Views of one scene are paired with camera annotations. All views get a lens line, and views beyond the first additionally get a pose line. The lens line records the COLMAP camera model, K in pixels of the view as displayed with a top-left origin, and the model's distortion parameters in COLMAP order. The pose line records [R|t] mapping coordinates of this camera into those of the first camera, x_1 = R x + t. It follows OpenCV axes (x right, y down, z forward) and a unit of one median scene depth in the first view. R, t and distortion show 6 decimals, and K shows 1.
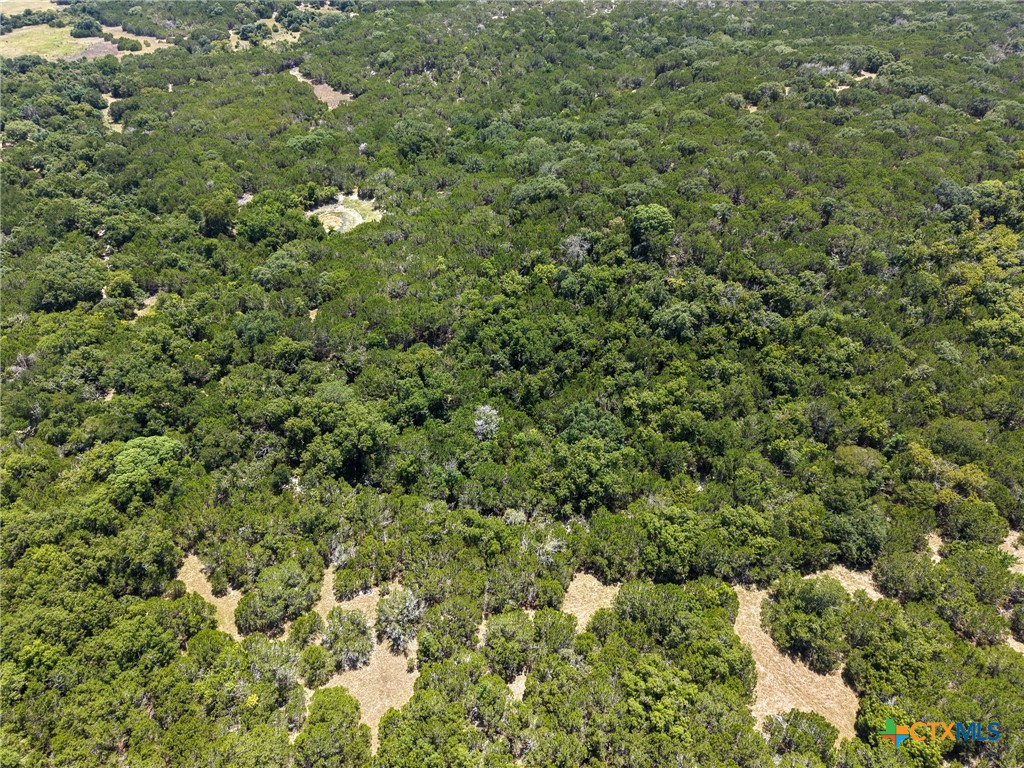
lens RADIAL K [[695.3, 0, 512.0], [0, 695.3, 382.5], [0, 0, 1]] dist [0.031535, -0.016167]
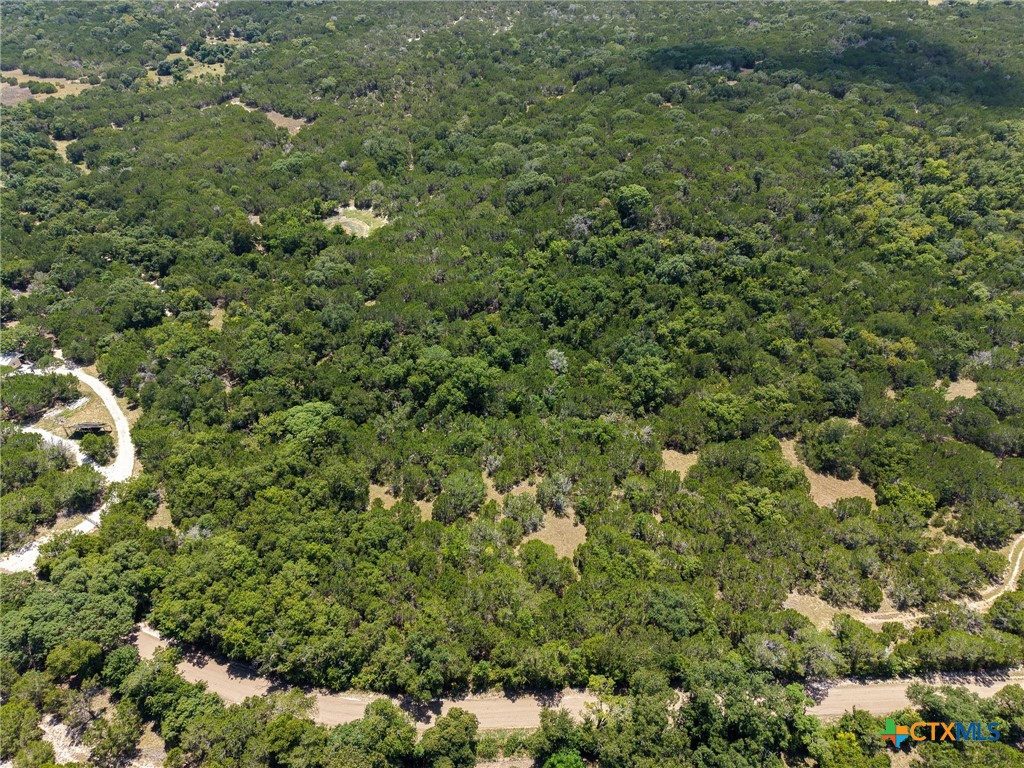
lens RADIAL K [[695.3, 0, 509.8], [0, 695.3, 384.5], [0, 0, 1]] dist [0.031535, -0.016167]
pose [[0.977265, -0.138207, 0.160783, -0.259572], [0.139850, 0.990172, 0.001113, 0.066929], [-0.159357, 0.021397, 0.986989, -0.193770]]
